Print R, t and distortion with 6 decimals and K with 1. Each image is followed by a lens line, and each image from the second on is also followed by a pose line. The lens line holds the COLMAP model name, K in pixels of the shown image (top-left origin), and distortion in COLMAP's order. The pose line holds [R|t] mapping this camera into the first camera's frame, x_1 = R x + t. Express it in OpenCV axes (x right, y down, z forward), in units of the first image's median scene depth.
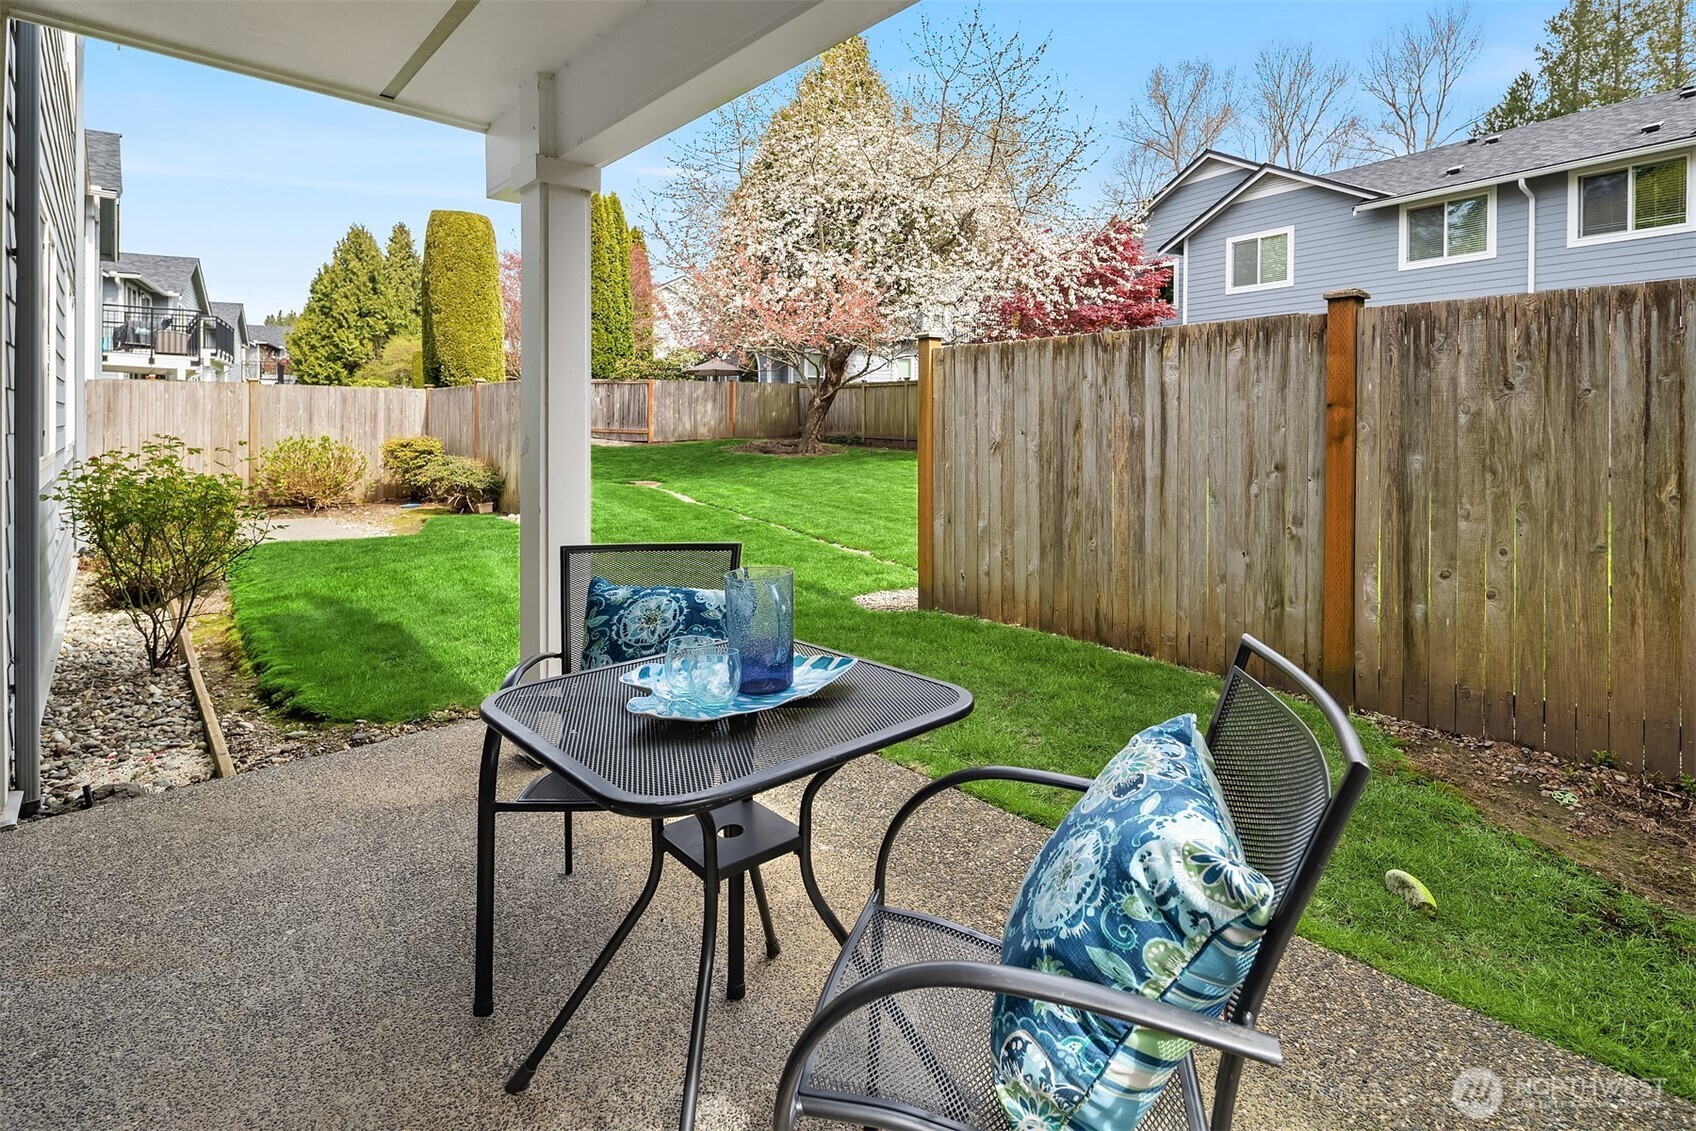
lens RADIAL K [[846.0, 0, 846.0], [0, 846.0, 419.2], [0, 0, 1]] dist [0.002367, 0.000087]
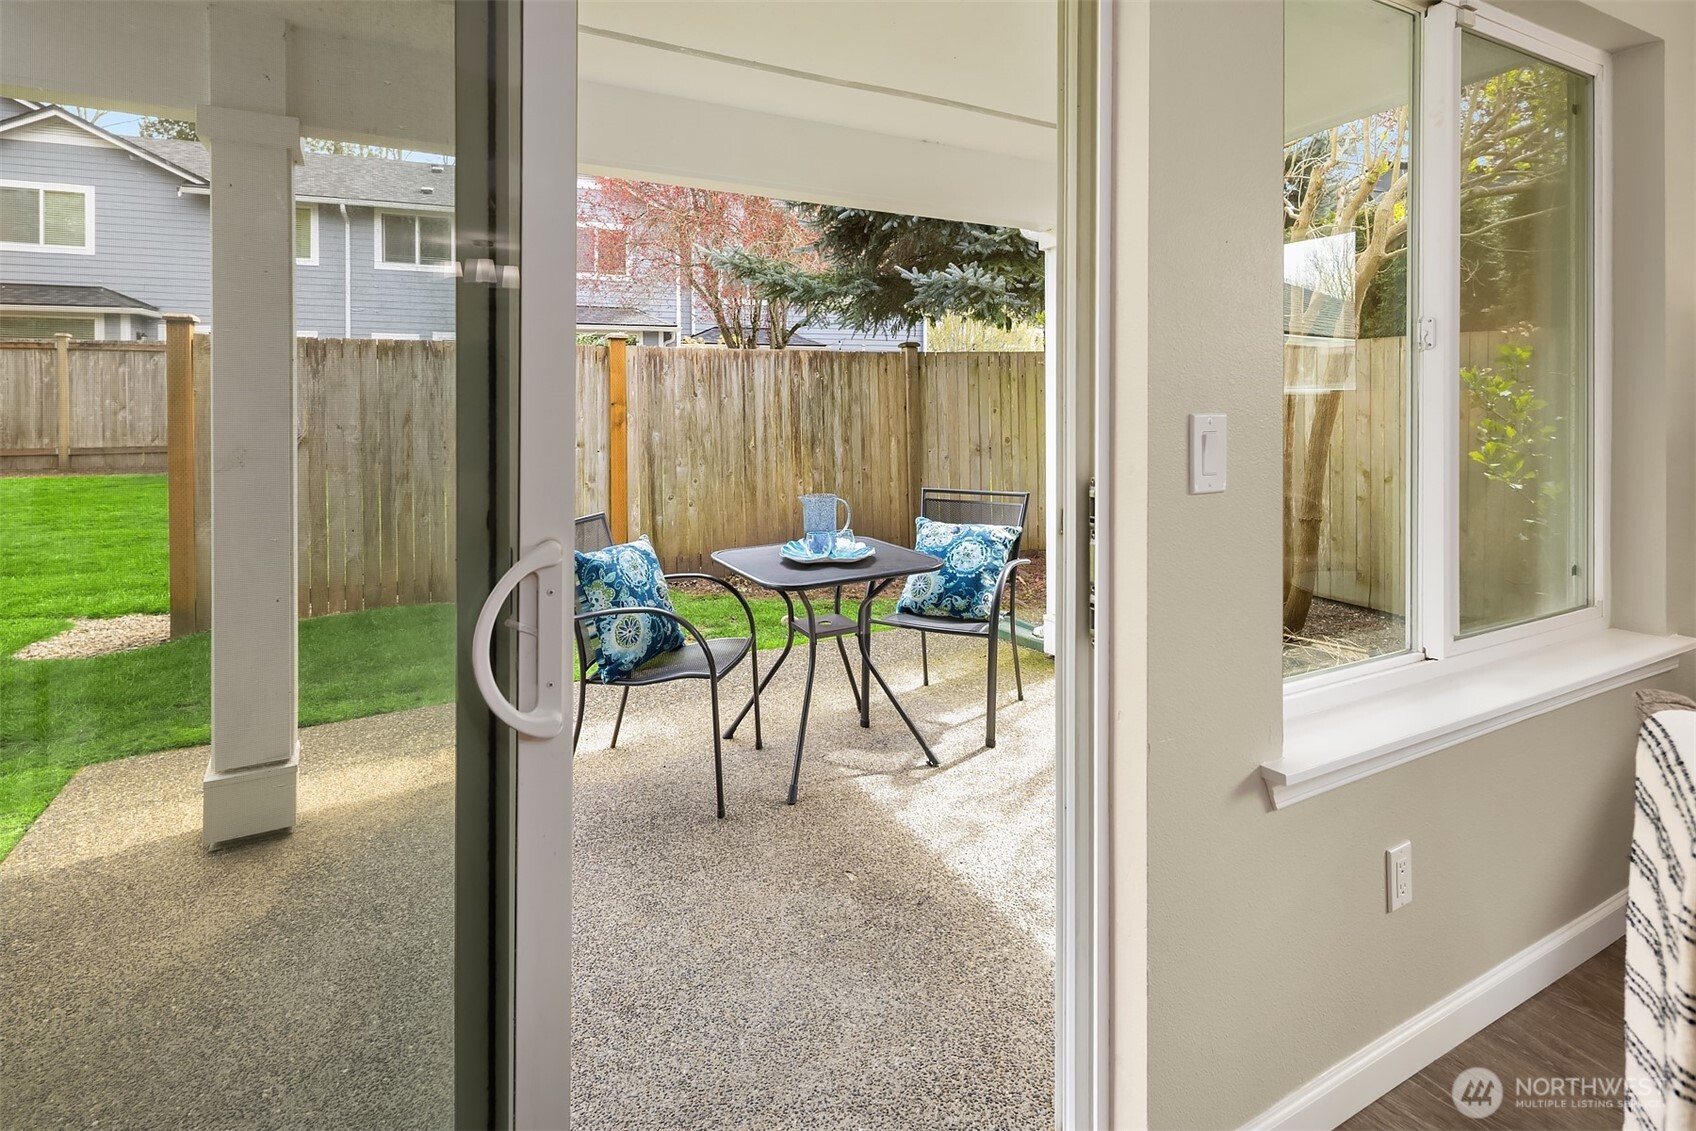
lens RADIAL K [[846.0, 0, 846.0], [0, 846.0, 419.2], [0, 0, 1]] dist [0.002367, 0.000087]
pose [[0.209455, -0.019091, 0.977632, -0.879498], [-0.000375, 0.999808, 0.019605, -0.018511], [-0.977818, -0.004473, 0.209408, 0.222800]]
